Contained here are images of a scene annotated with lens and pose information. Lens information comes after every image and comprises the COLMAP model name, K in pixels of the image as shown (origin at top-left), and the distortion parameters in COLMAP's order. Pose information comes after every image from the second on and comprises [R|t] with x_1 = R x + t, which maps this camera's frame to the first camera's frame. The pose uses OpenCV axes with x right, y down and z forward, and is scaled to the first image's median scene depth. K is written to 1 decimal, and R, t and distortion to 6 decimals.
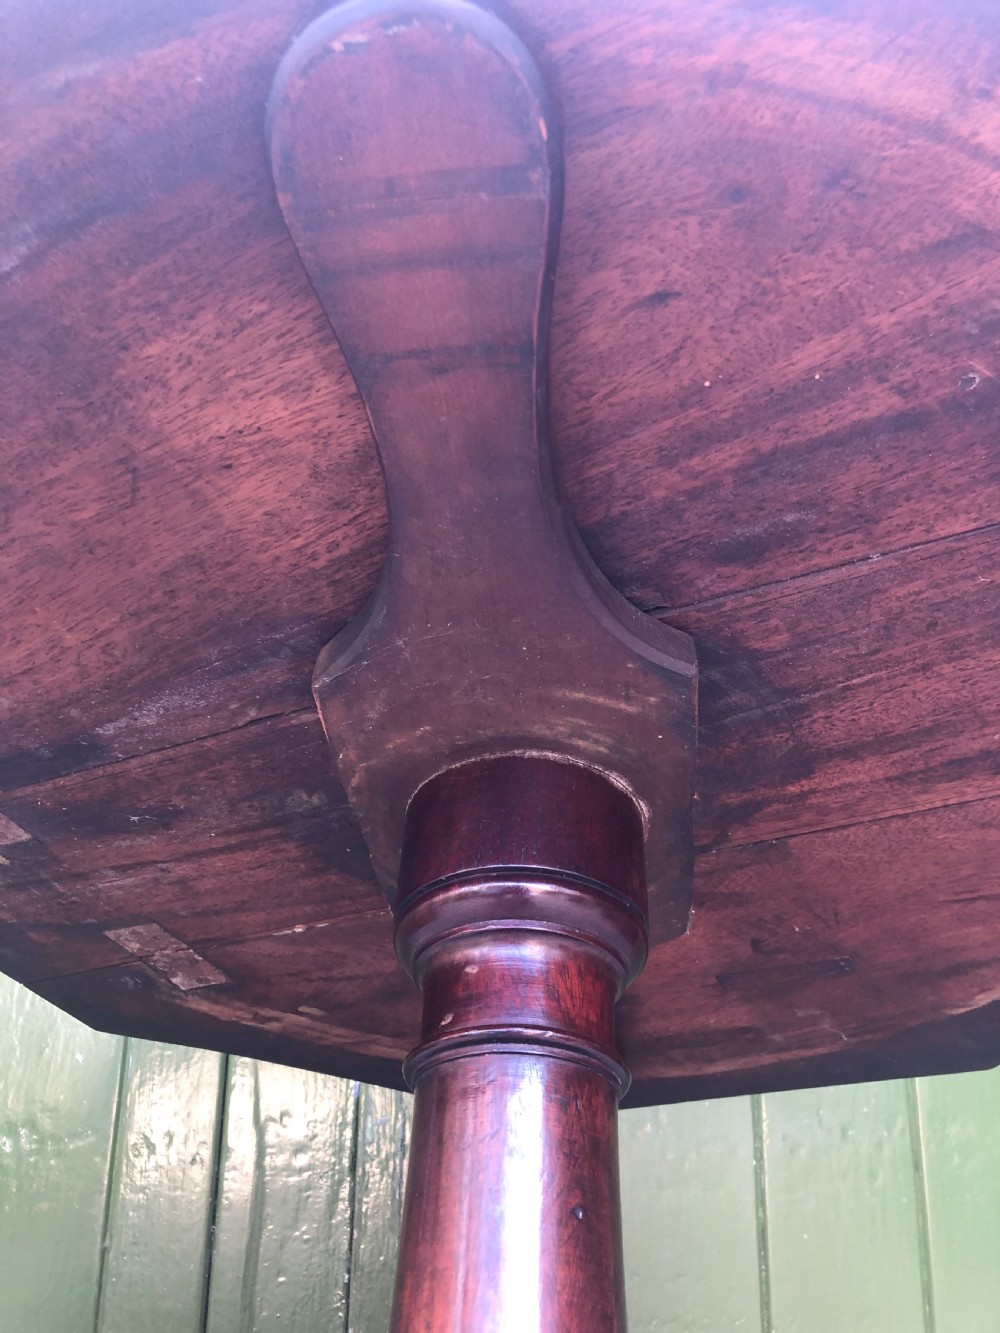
lens RADIAL K [[1098.9, 0, 493.7], [0, 1098.9, 656.4], [0, 0, 1]] dist [-0.002594, 0.017084]
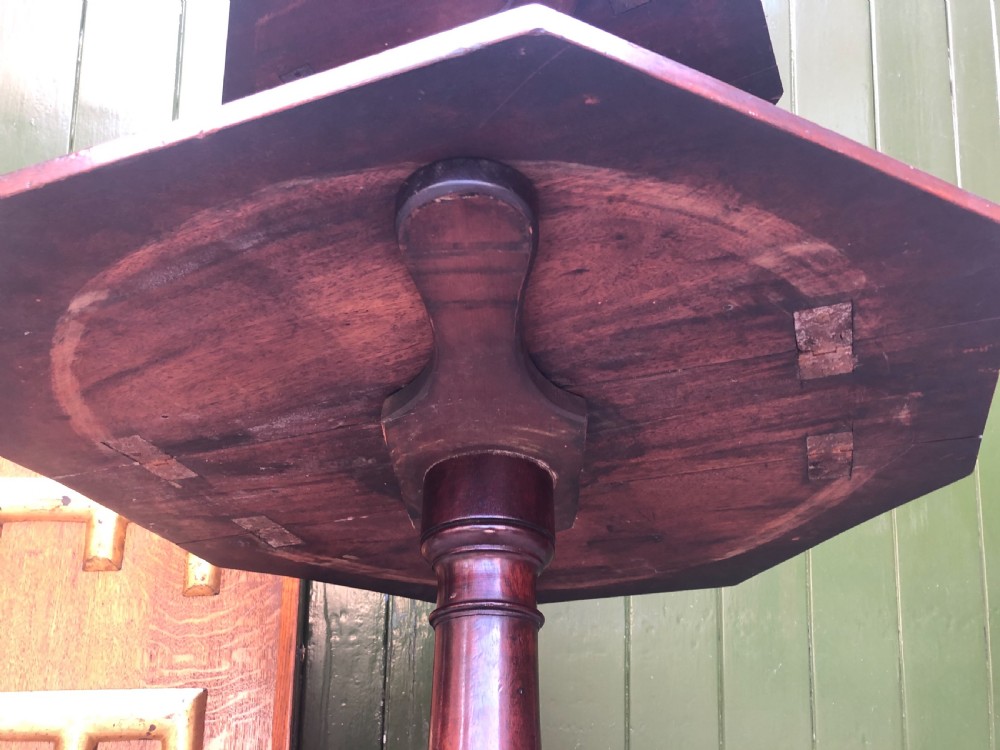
lens RADIAL K [[824.4, 0, 506.6], [0, 824.4, 361.9], [0, 0, 1]] dist [-0.002594, 0.017084]
pose [[0.994702, 0.017764, 0.101253, -0.102310], [-0.033524, 0.987165, 0.156146, -0.309283], [-0.097180, -0.158713, 0.982531, -0.384824]]
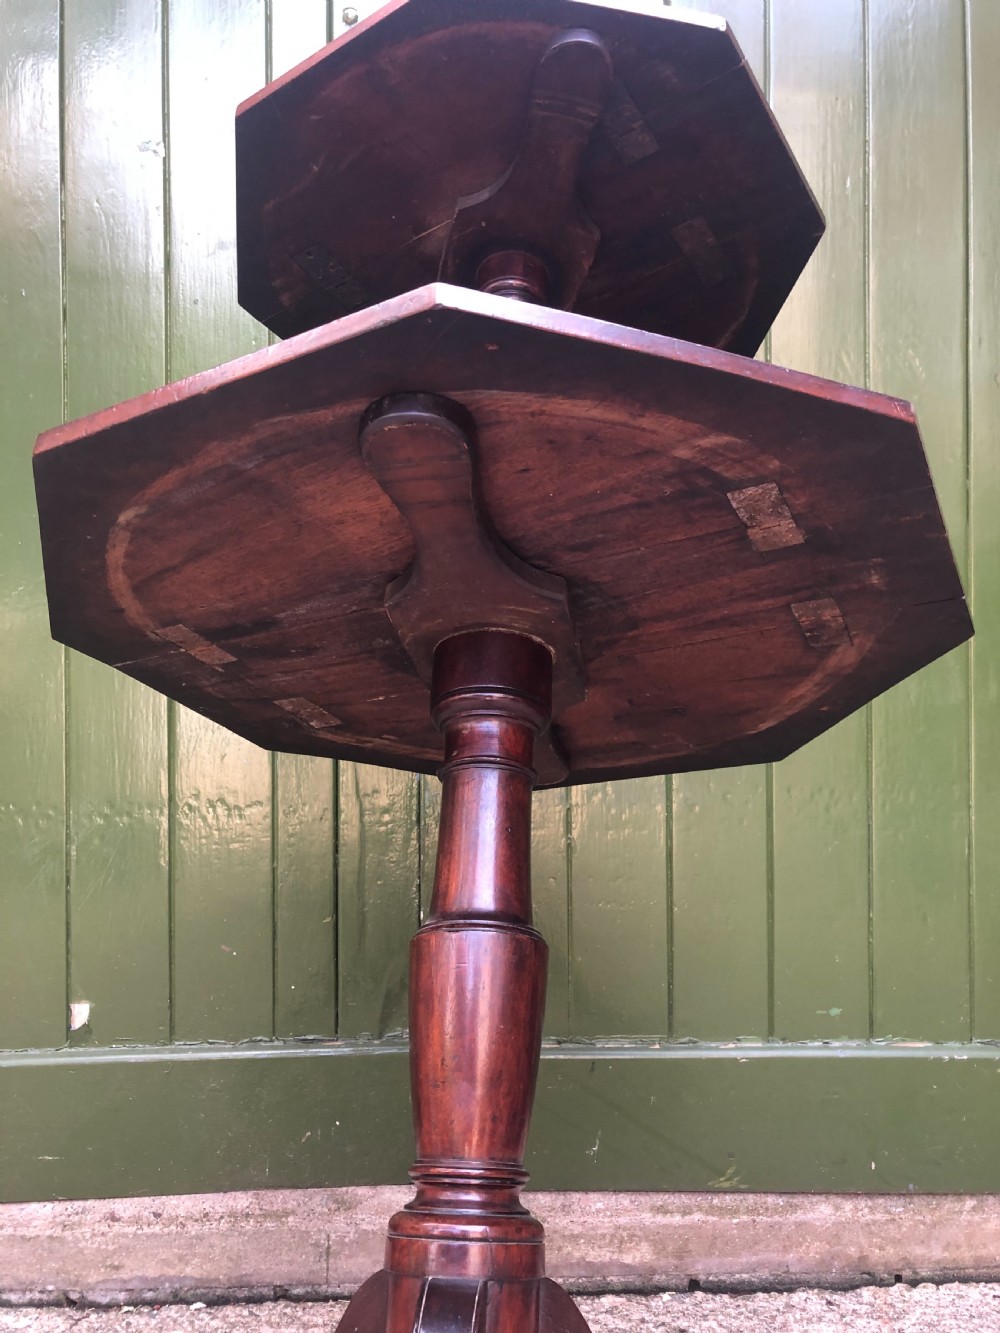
lens RADIAL K [[1085.9, 0, 500.7], [0, 1085.9, 656.5], [0, 0, 1]] dist [0.042319, -0.061698]
pose [[0.998873, -0.023605, -0.041170, 0.145783], [0.033981, 0.961341, 0.273257, -0.456611], [0.033129, -0.274348, 0.961060, -1.058895]]
